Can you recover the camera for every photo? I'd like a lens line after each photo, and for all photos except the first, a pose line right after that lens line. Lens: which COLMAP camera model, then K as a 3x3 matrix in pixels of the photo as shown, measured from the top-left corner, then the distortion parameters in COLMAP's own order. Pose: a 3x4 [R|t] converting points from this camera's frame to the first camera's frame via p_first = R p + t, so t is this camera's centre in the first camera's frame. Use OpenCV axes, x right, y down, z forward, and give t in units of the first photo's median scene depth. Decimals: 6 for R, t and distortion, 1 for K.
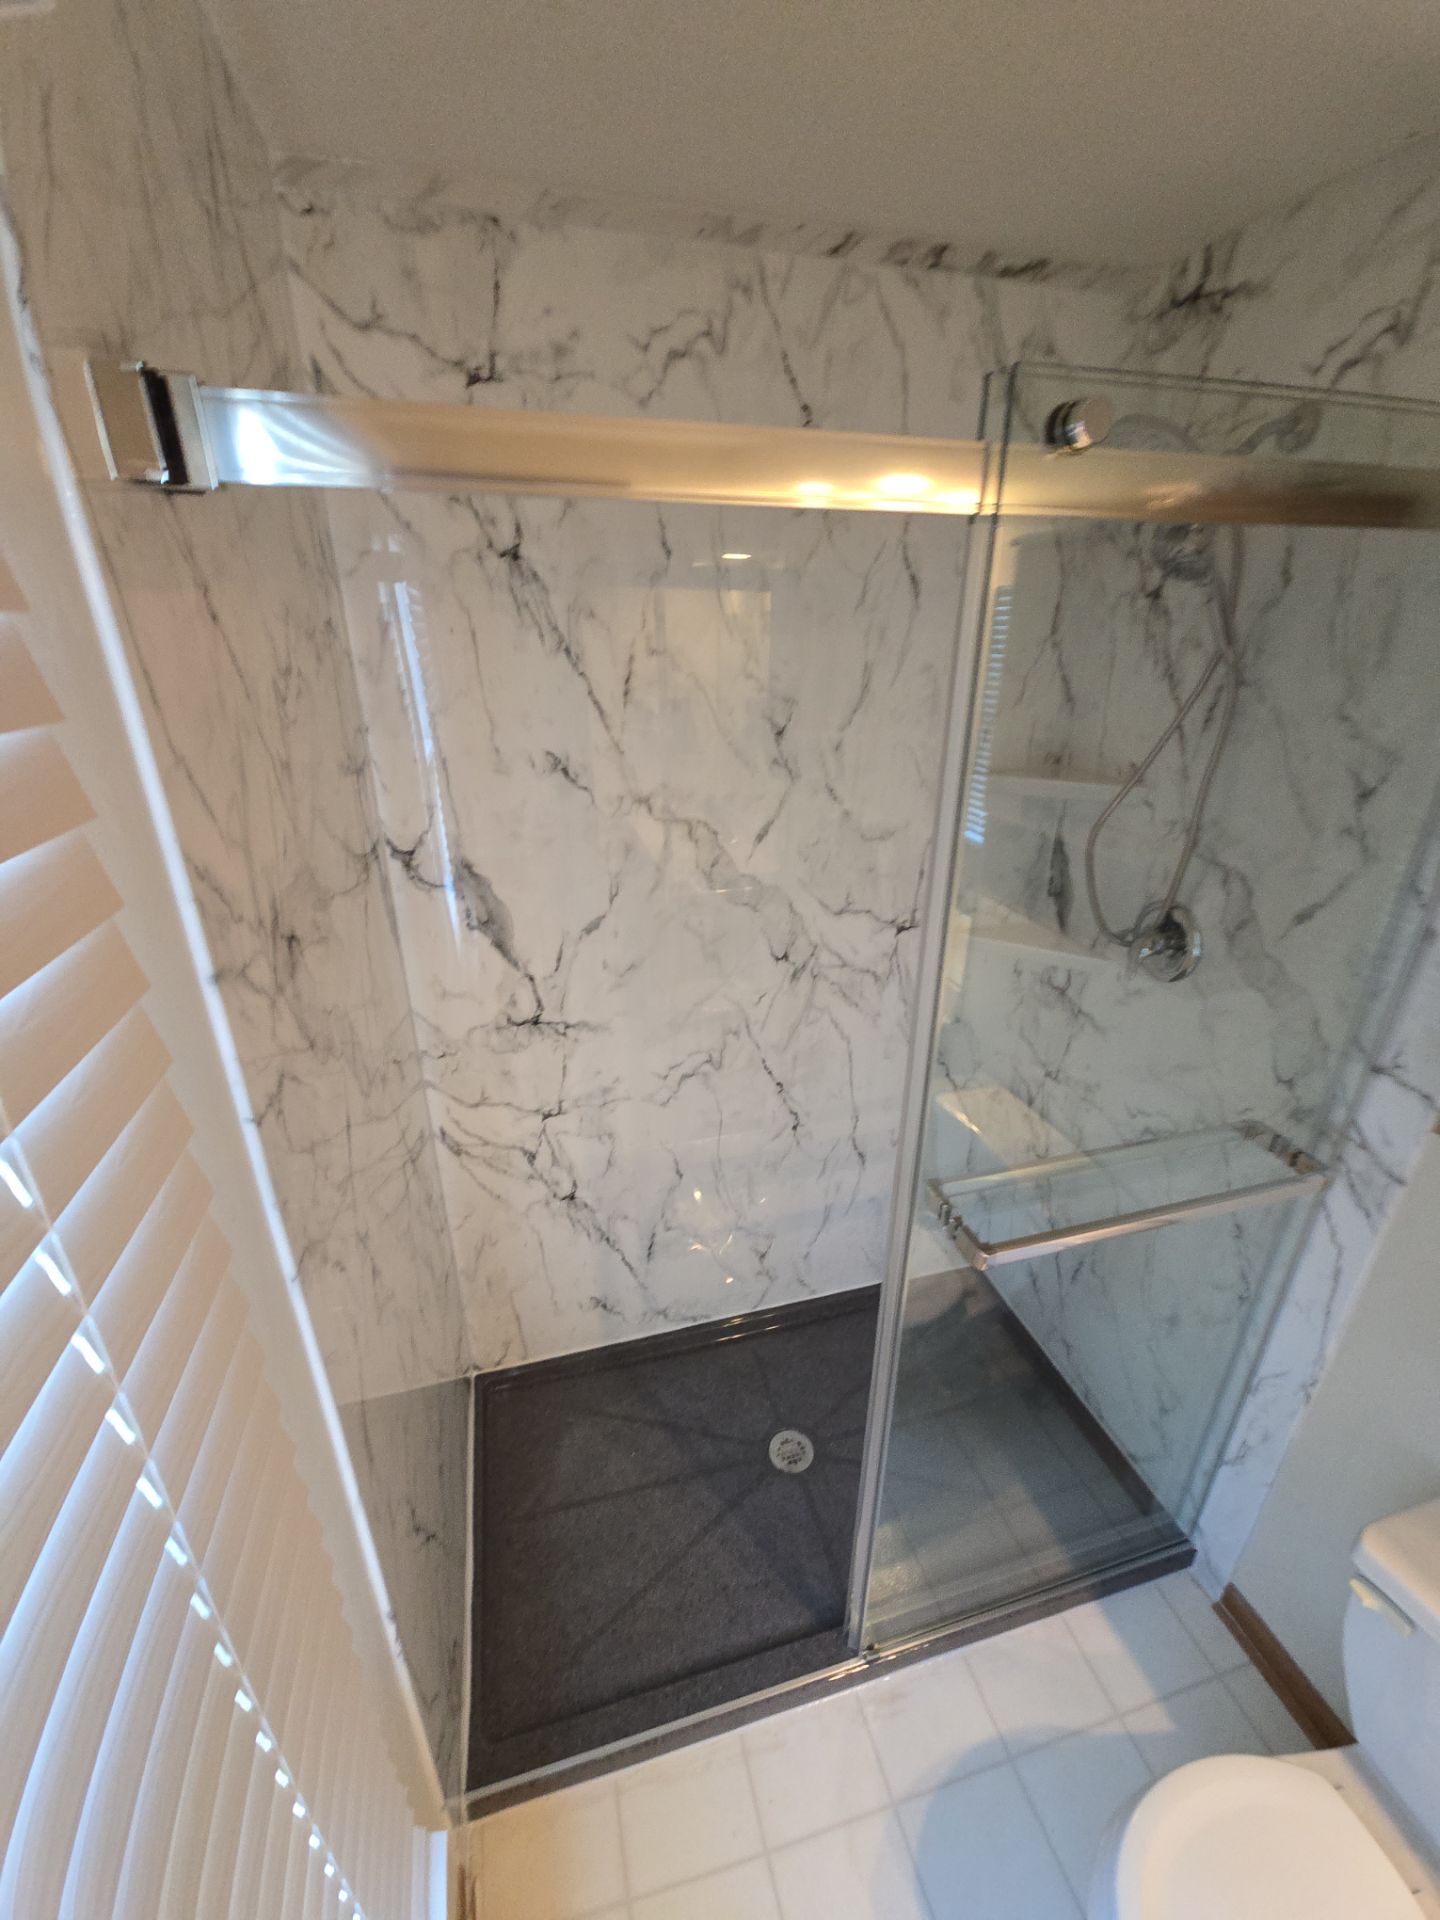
lens RADIAL K [[770.0, 0, 716.4], [0, 770.0, 958.2], [0, 0, 1]] dist [0.000034, -0.000351]
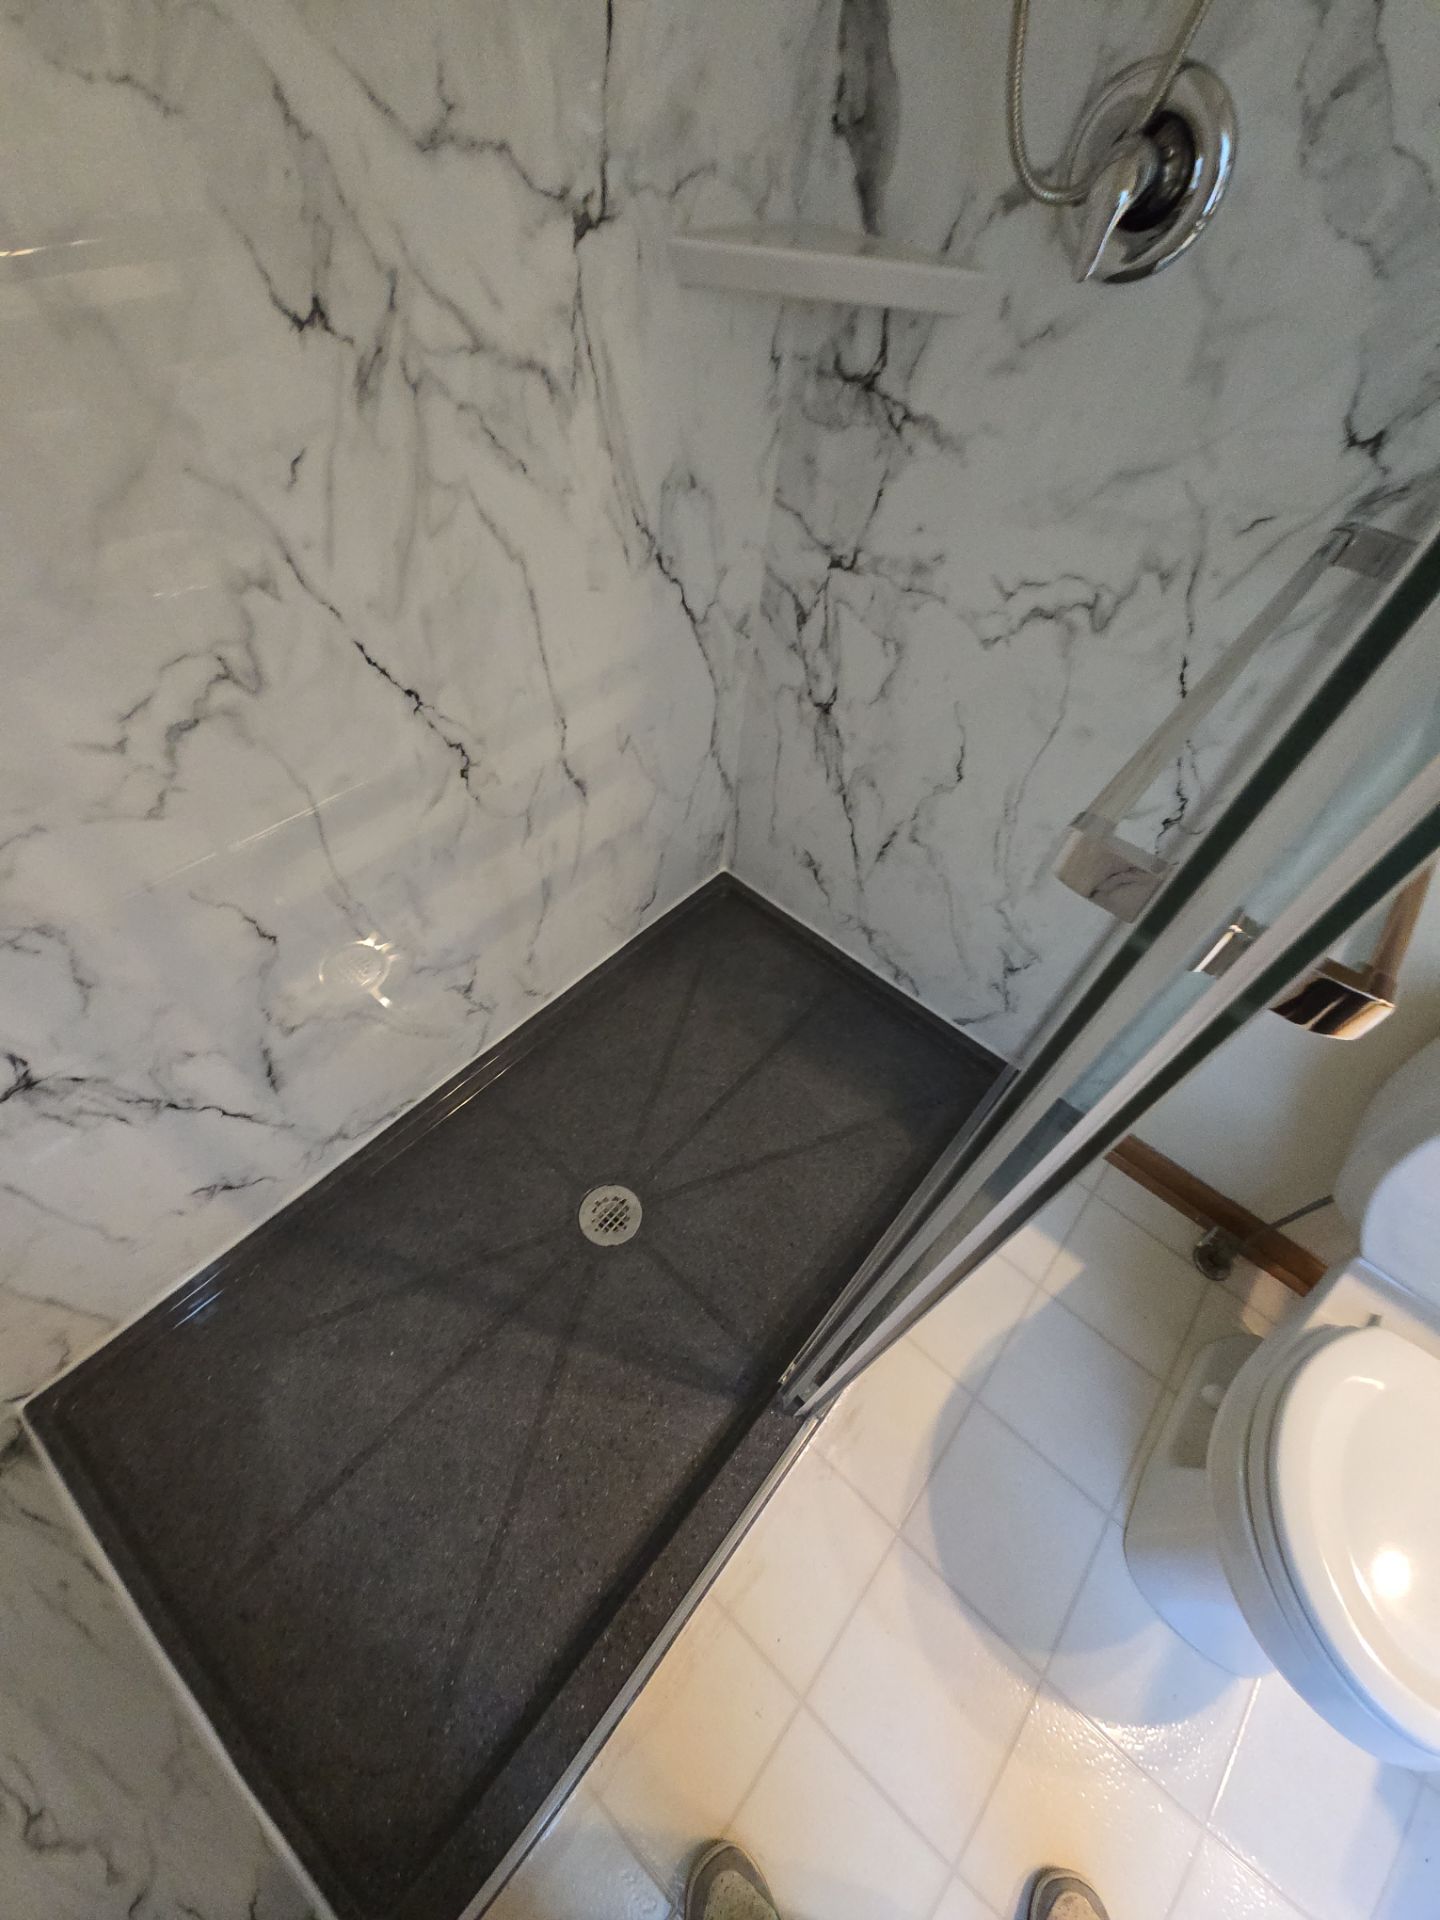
lens RADIAL K [[780.9, 0, 715.9], [0, 780.9, 963.1], [0, 0, 1]] dist [0.015487, -0.006107]
pose [[0.826481, -0.394040, 0.402071, -0.025284], [0.140832, 0.836210, 0.530018, 0.091237], [-0.545064, -0.381425, 0.746606, 0.586492]]
